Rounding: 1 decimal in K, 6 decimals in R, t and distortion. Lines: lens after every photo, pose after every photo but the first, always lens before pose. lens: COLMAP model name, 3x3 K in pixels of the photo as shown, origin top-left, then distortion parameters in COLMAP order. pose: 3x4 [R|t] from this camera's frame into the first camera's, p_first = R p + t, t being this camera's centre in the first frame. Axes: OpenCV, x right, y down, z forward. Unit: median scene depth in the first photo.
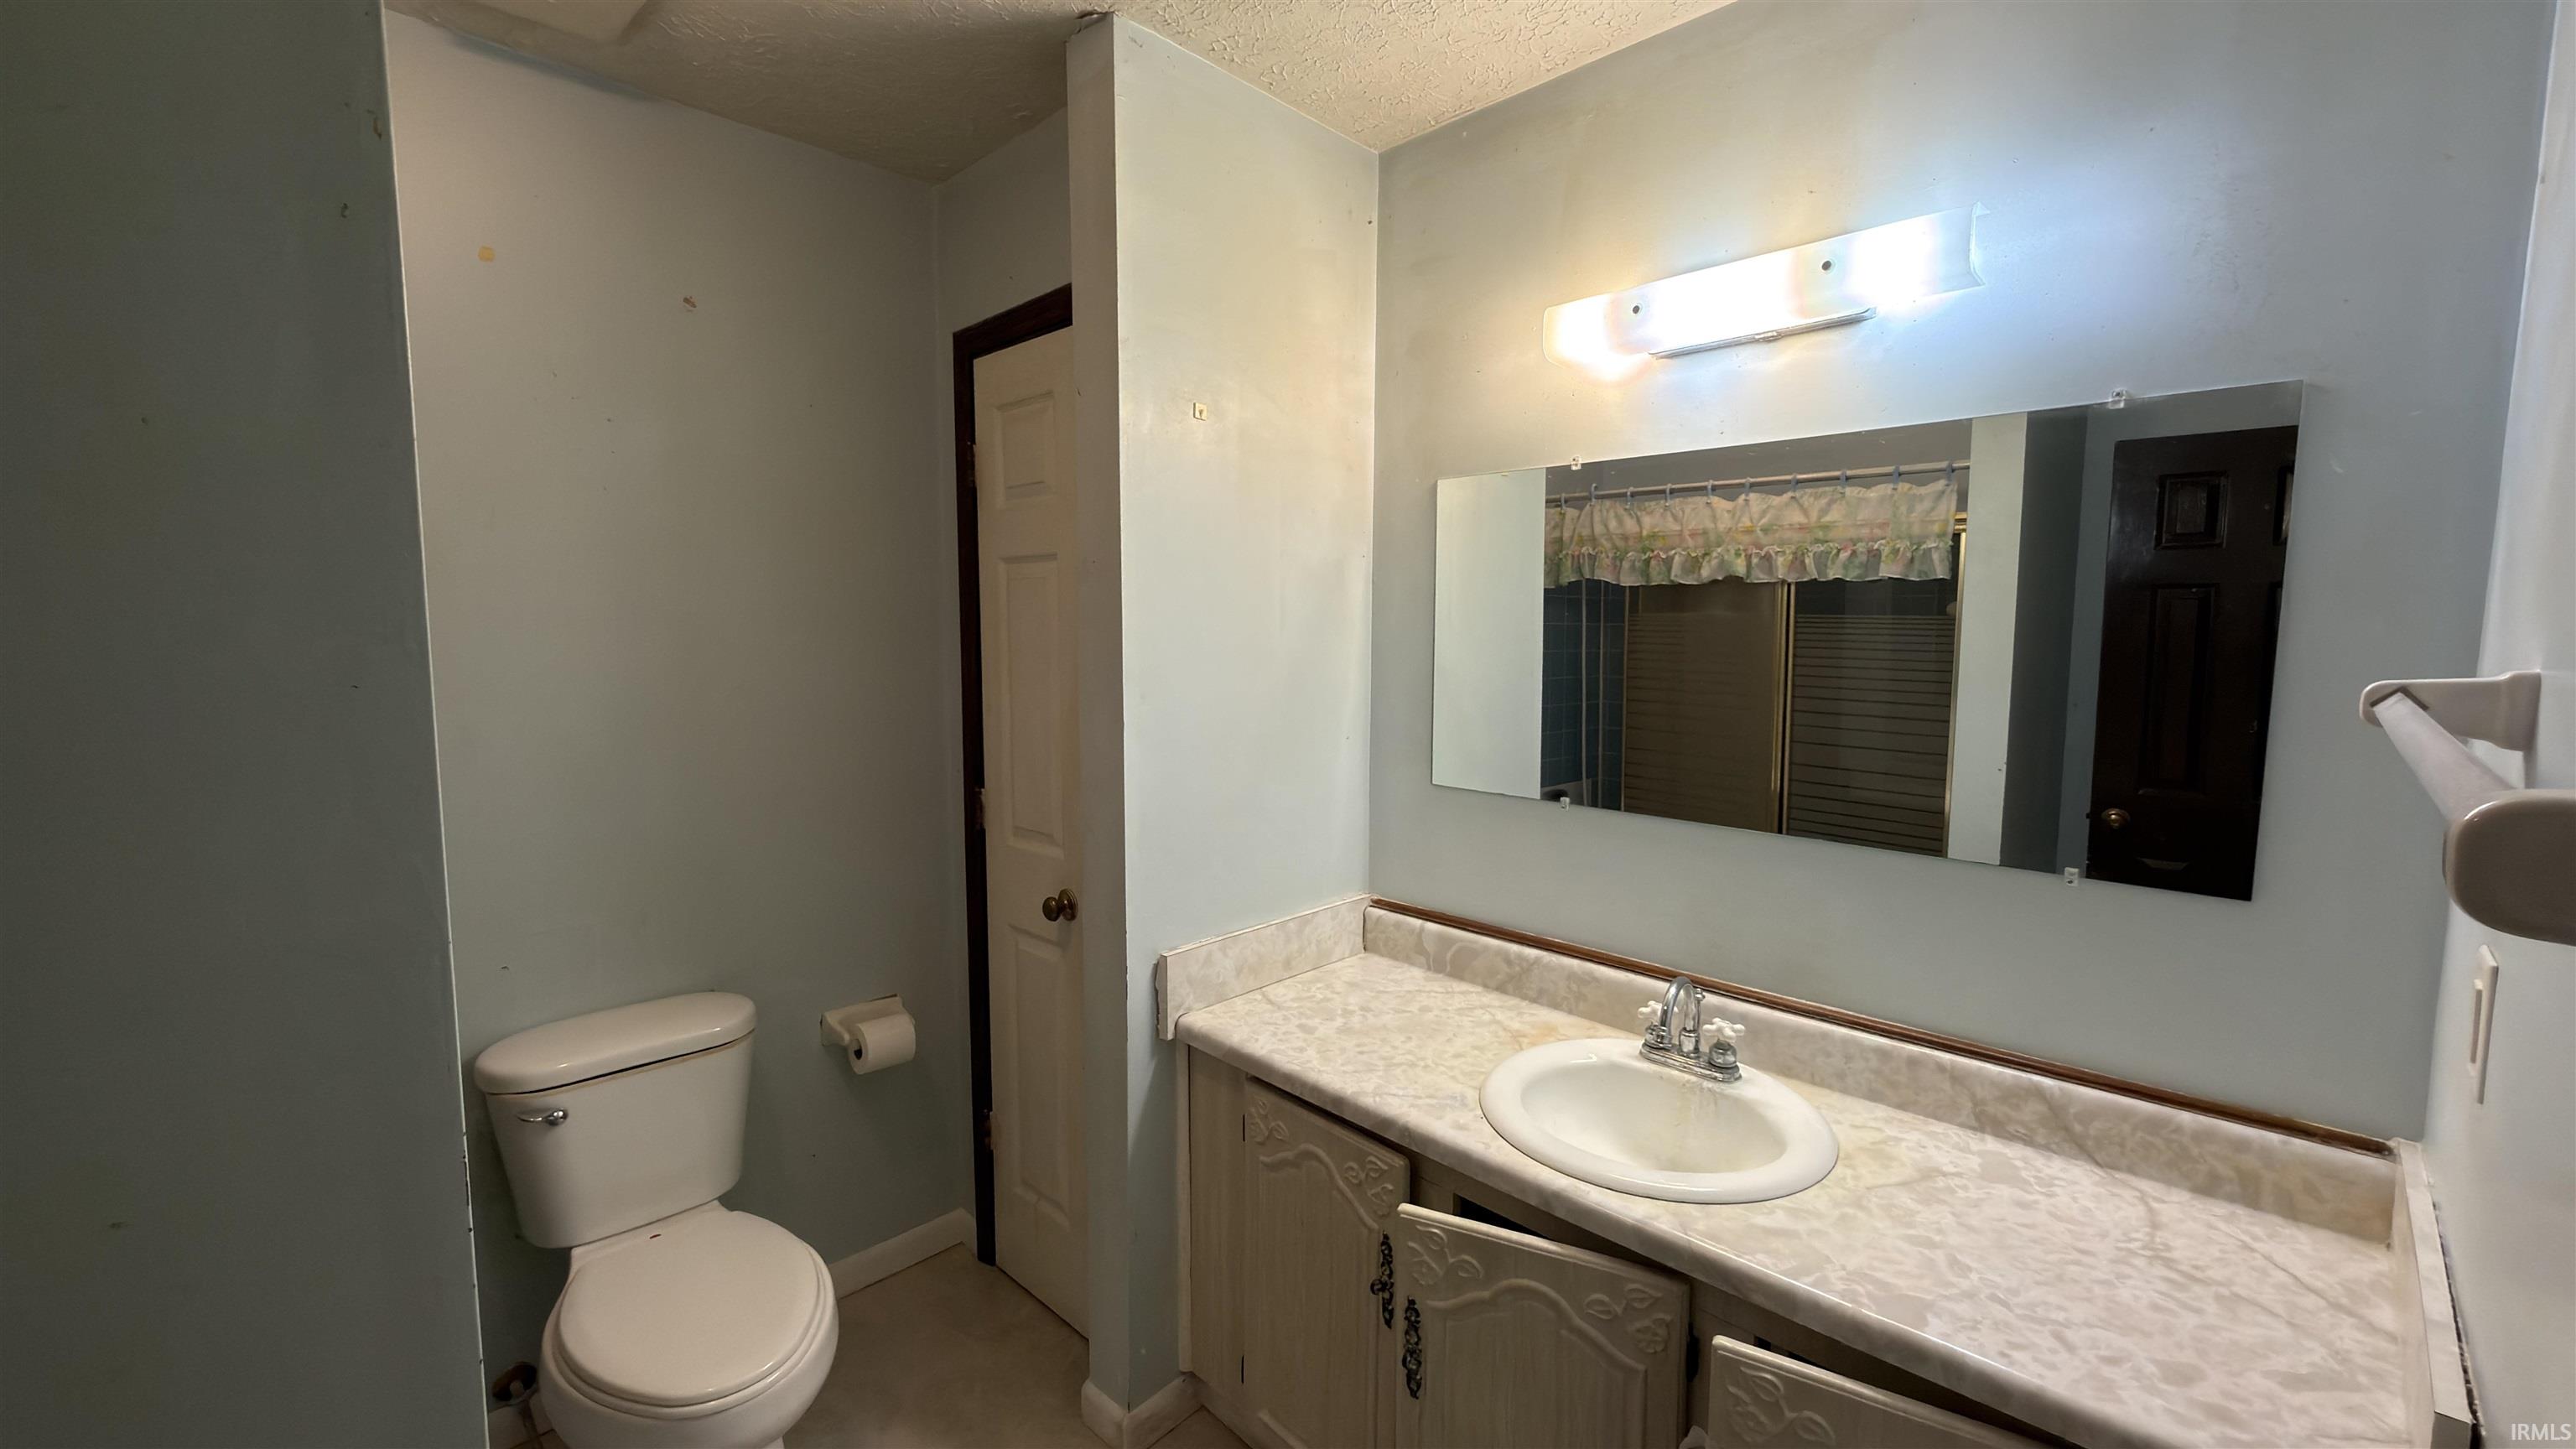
lens RADIAL K [[1026.0, 0, 1288.0], [0, 1026.0, 724.5], [0, 0, 1]] dist [0.001228, 0.000075]
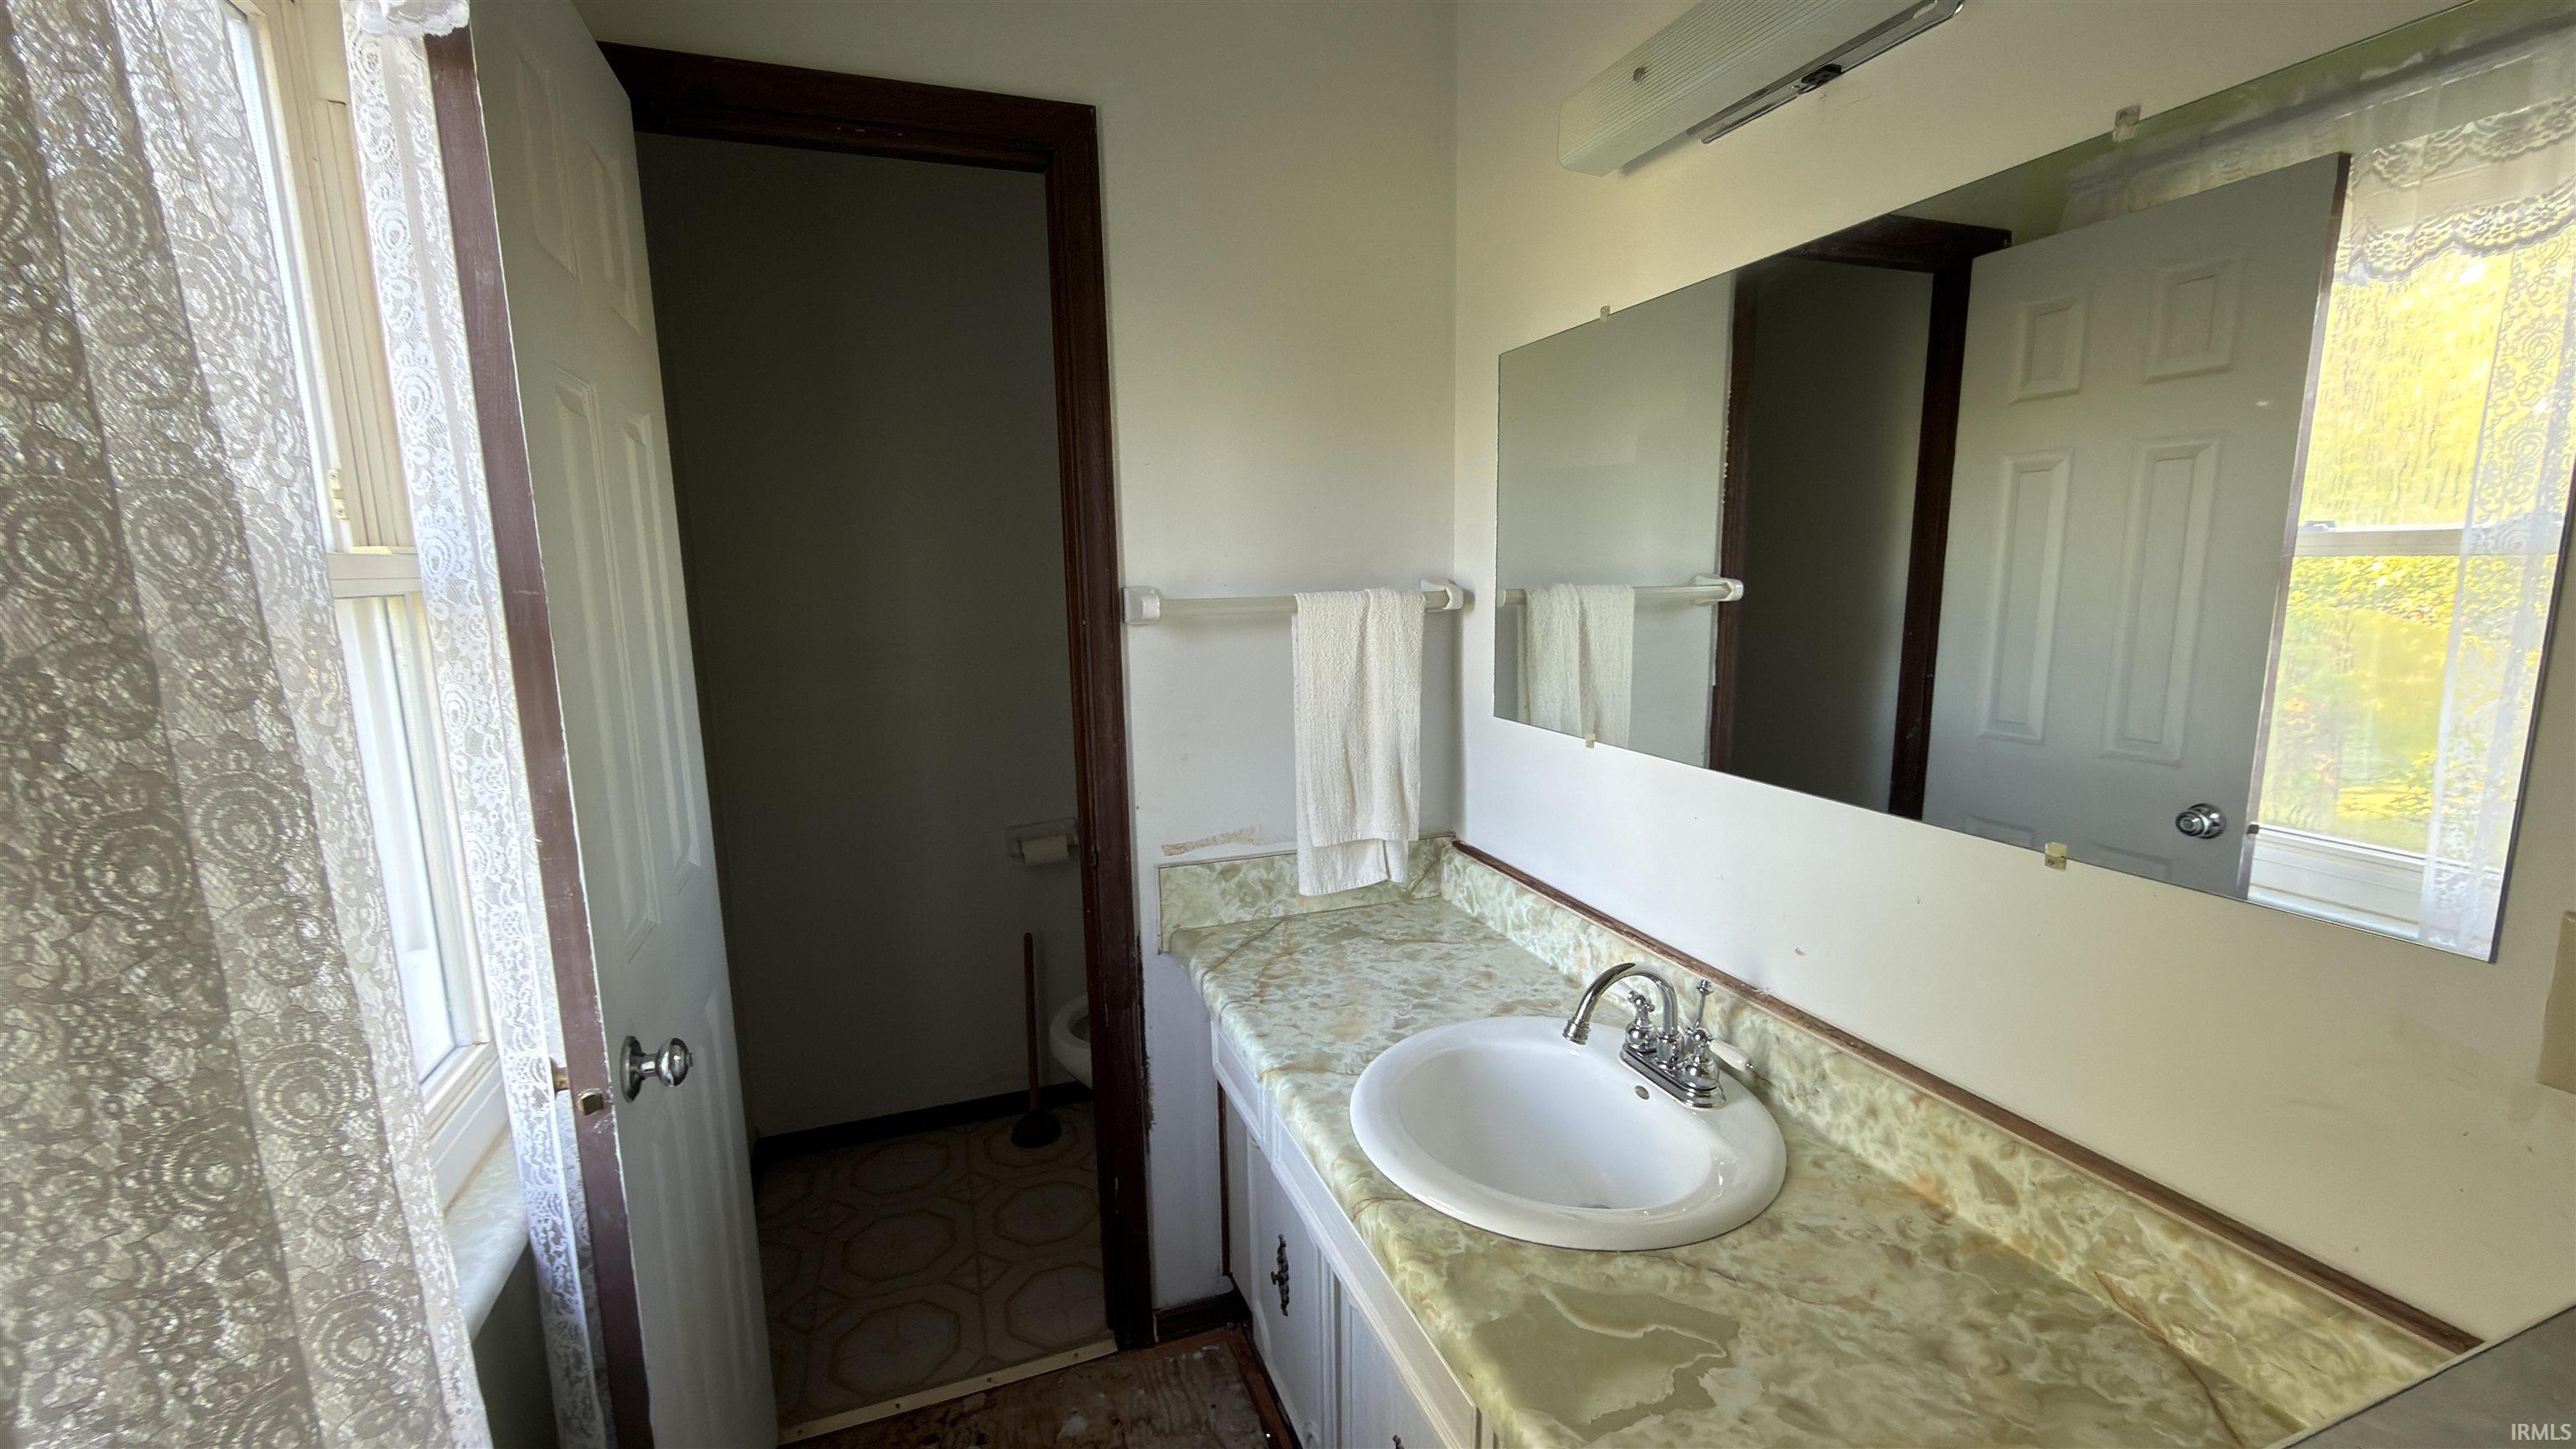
lens RADIAL K [[1026.0, 0, 1288.0], [0, 1026.0, 724.5], [0, 0, 1]] dist [0.001228, 0.000075]
pose [[-0.887424, -0.054238, 0.457753, 0.127062], [0.056999, 0.972520, 0.225733, -0.115950], [-0.457417, 0.226412, -0.859946, 1.517609]]
